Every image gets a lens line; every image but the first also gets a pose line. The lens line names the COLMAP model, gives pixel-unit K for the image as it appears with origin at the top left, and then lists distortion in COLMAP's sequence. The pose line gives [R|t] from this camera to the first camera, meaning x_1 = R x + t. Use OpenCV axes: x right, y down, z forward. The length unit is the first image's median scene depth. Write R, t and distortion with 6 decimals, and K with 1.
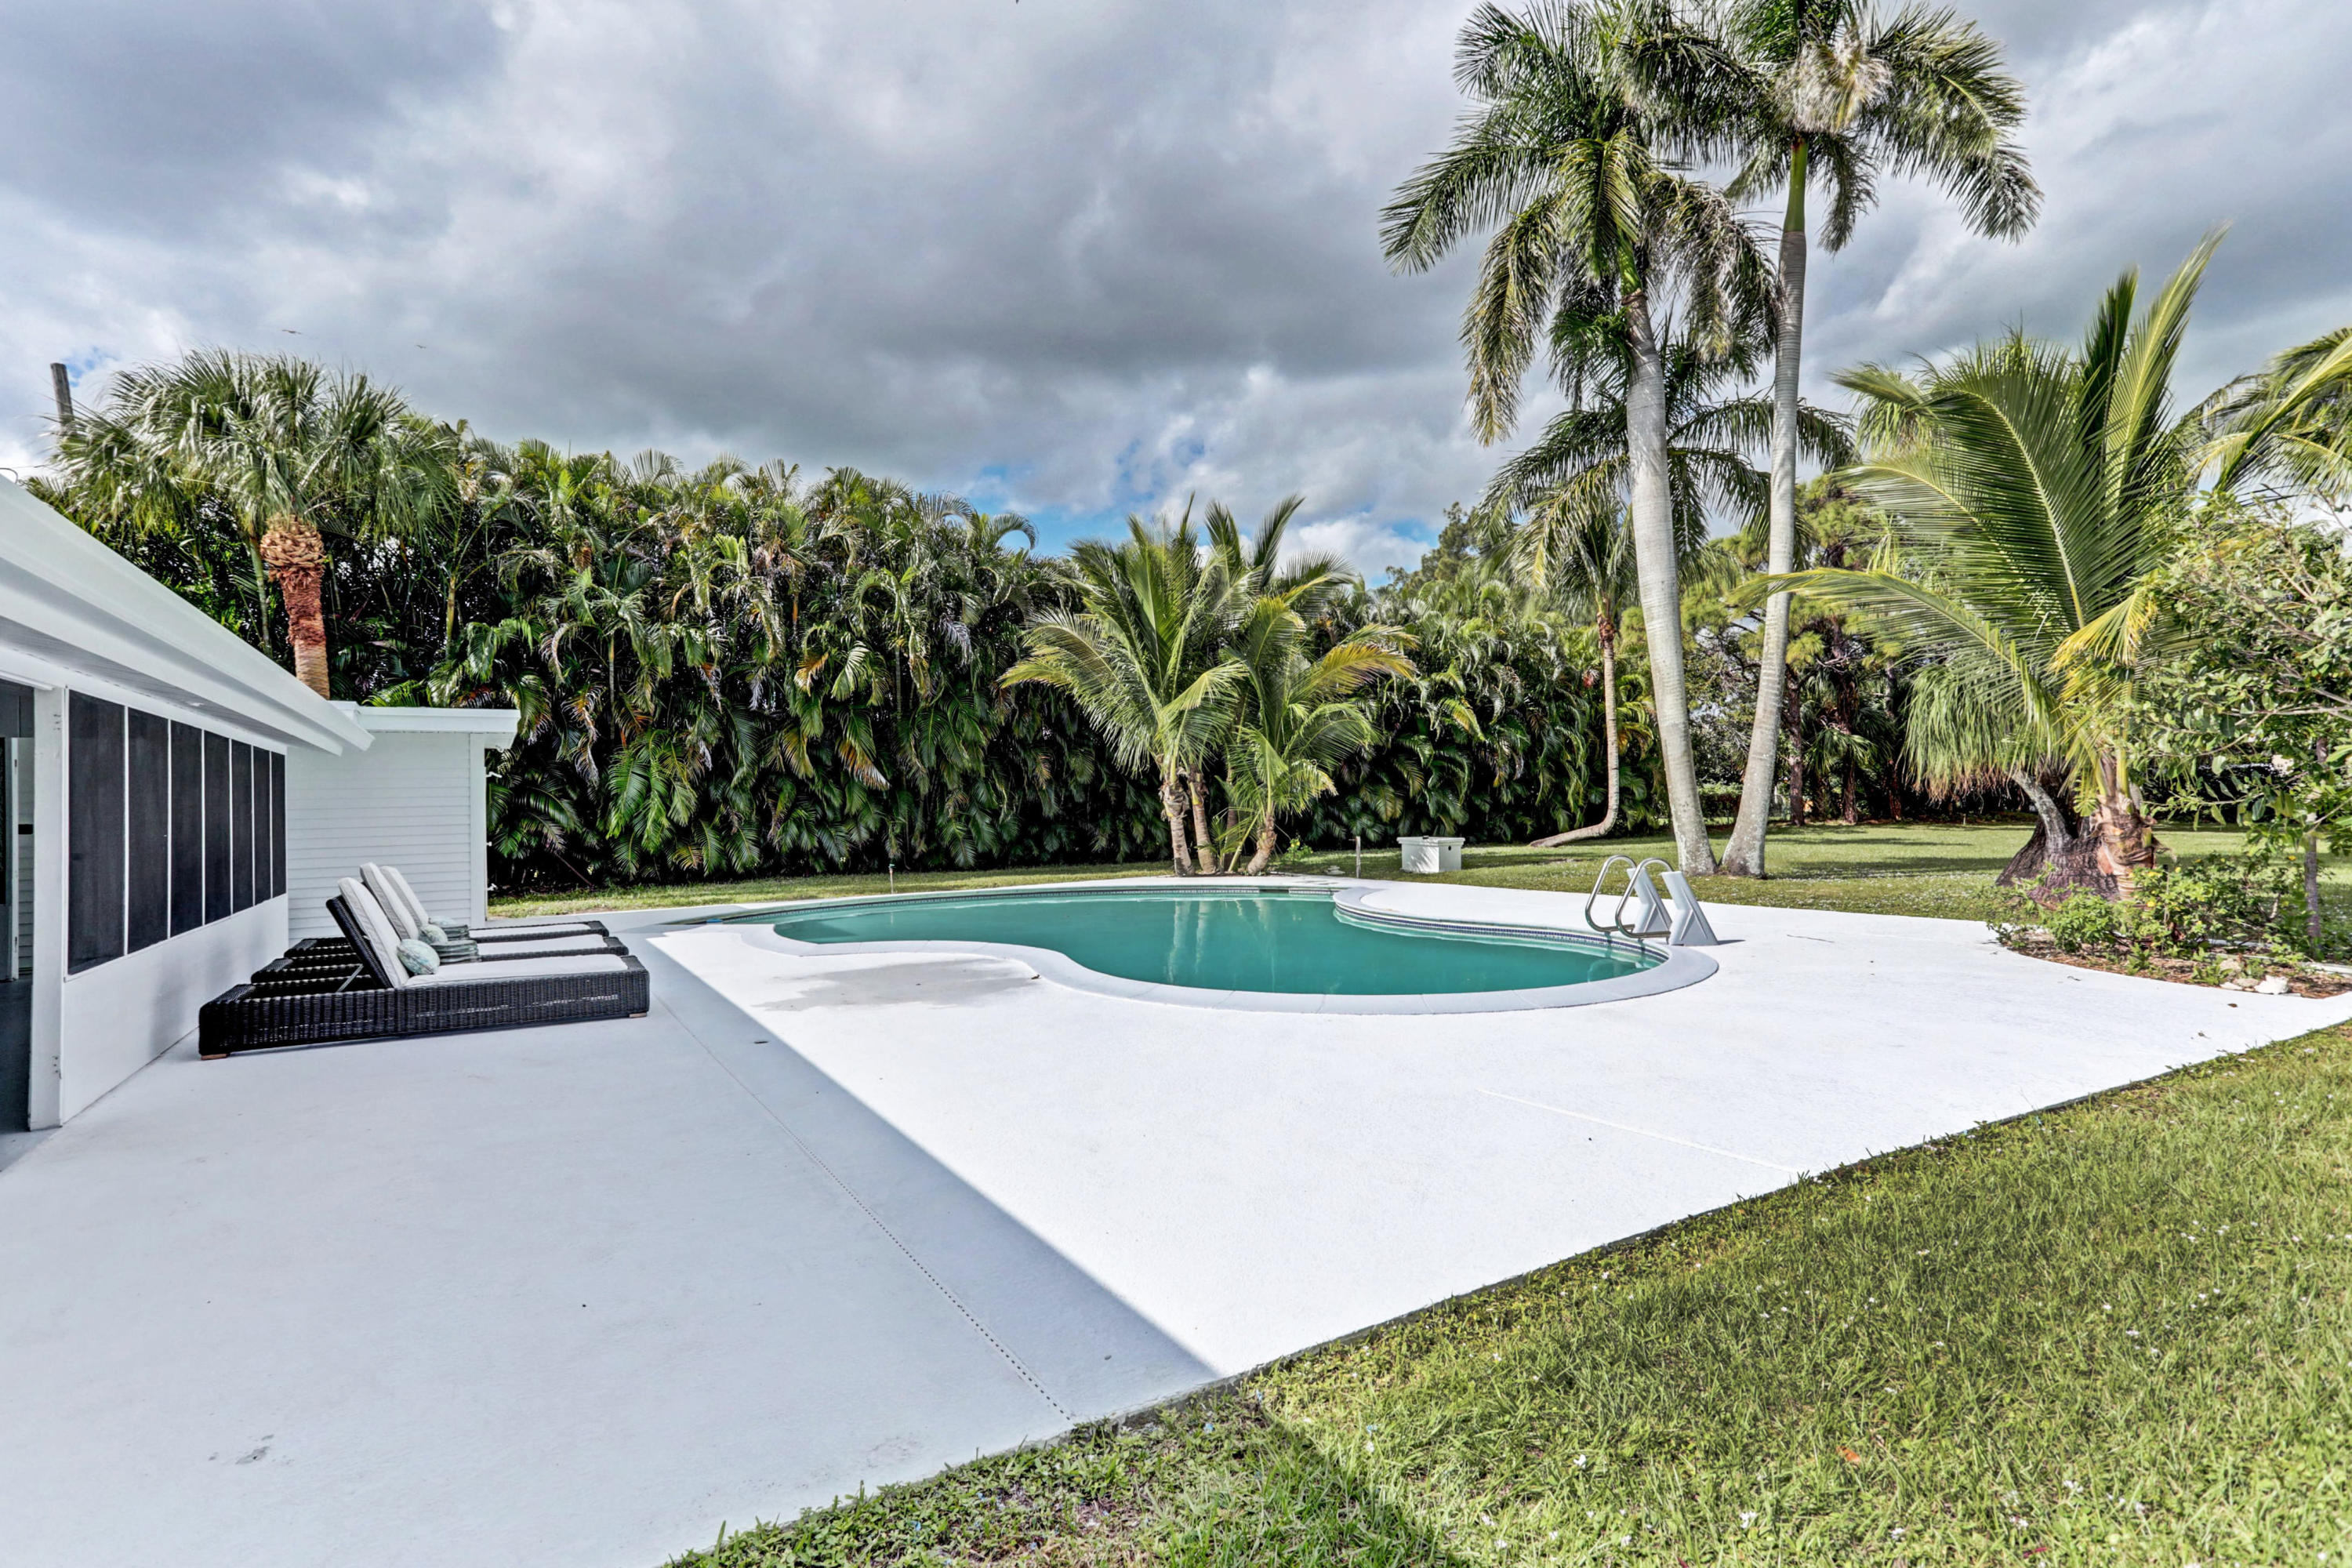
lens RADIAL K [[1172.2, 0, 1166.9], [0, 1172.2, 784.5], [0, 0, 1]] dist [-0.029451, 0.037086]
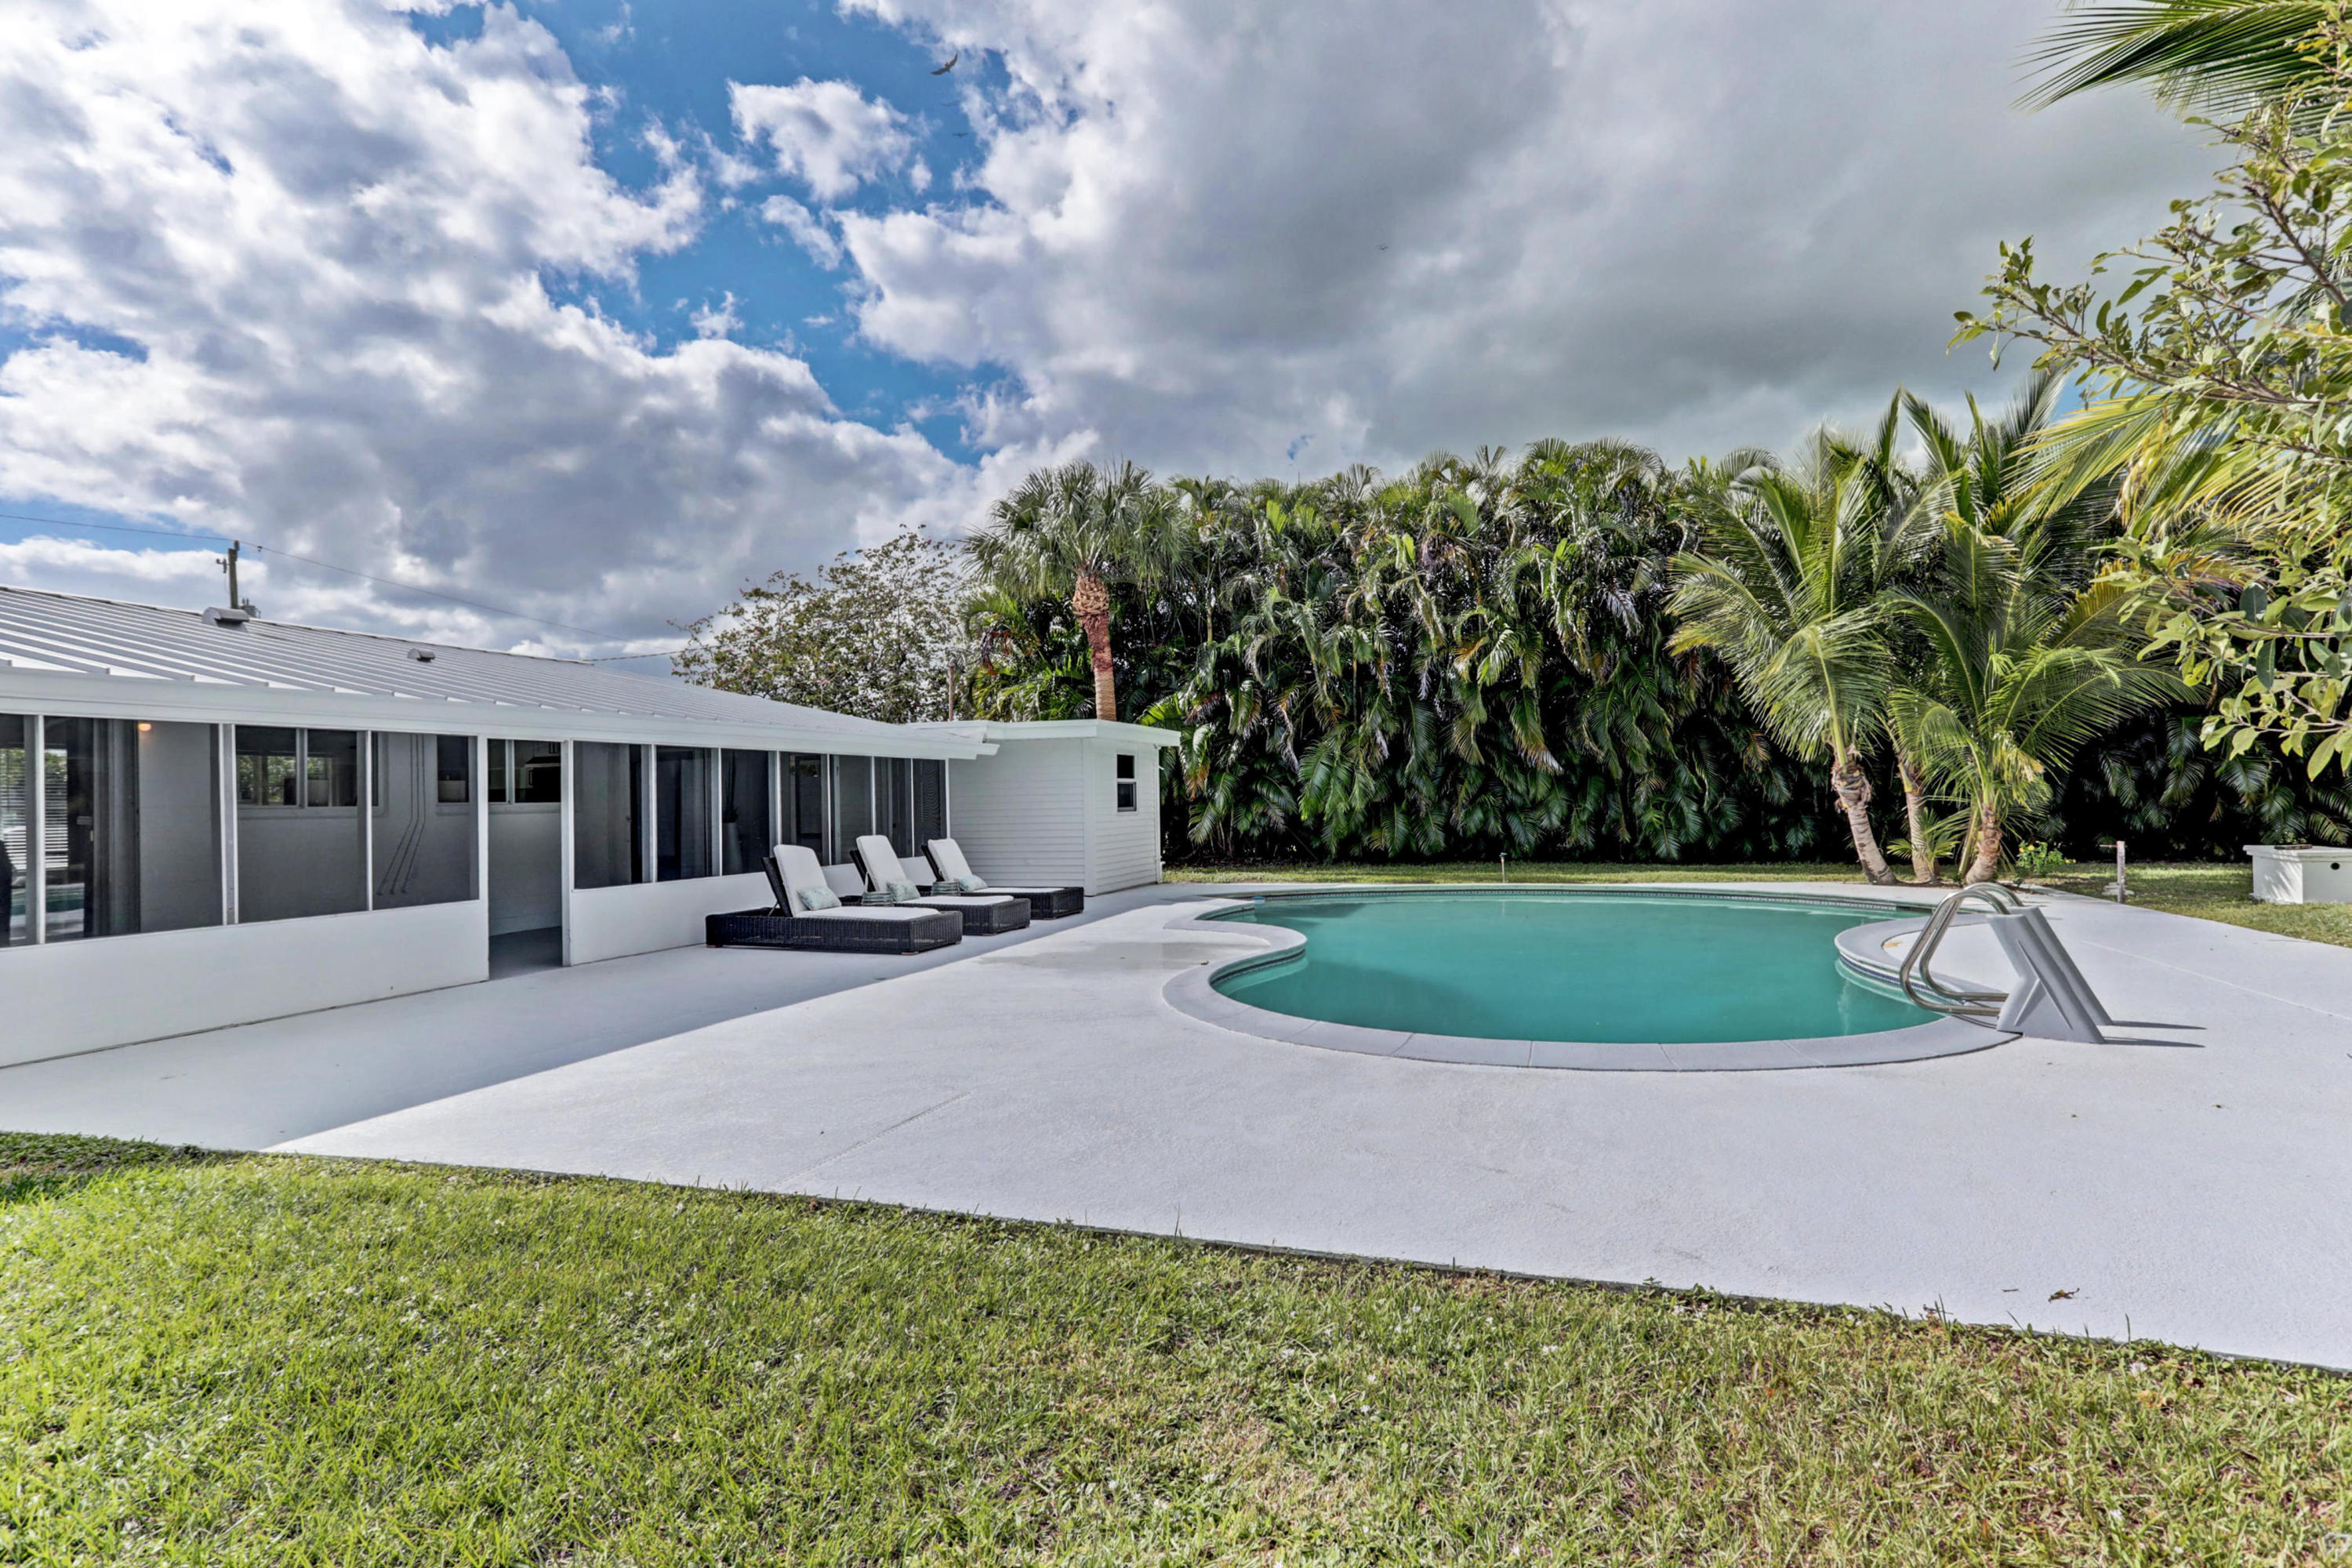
lens RADIAL K [[1172.2, 0, 1166.9], [0, 1172.2, 784.5], [0, 0, 1]] dist [-0.029451, 0.037086]
pose [[0.664867, 0.000002, -0.746962, 0.272841], [0.012836, 0.999852, 0.011428, -0.002860], [0.746852, -0.017186, 0.664769, 0.130602]]
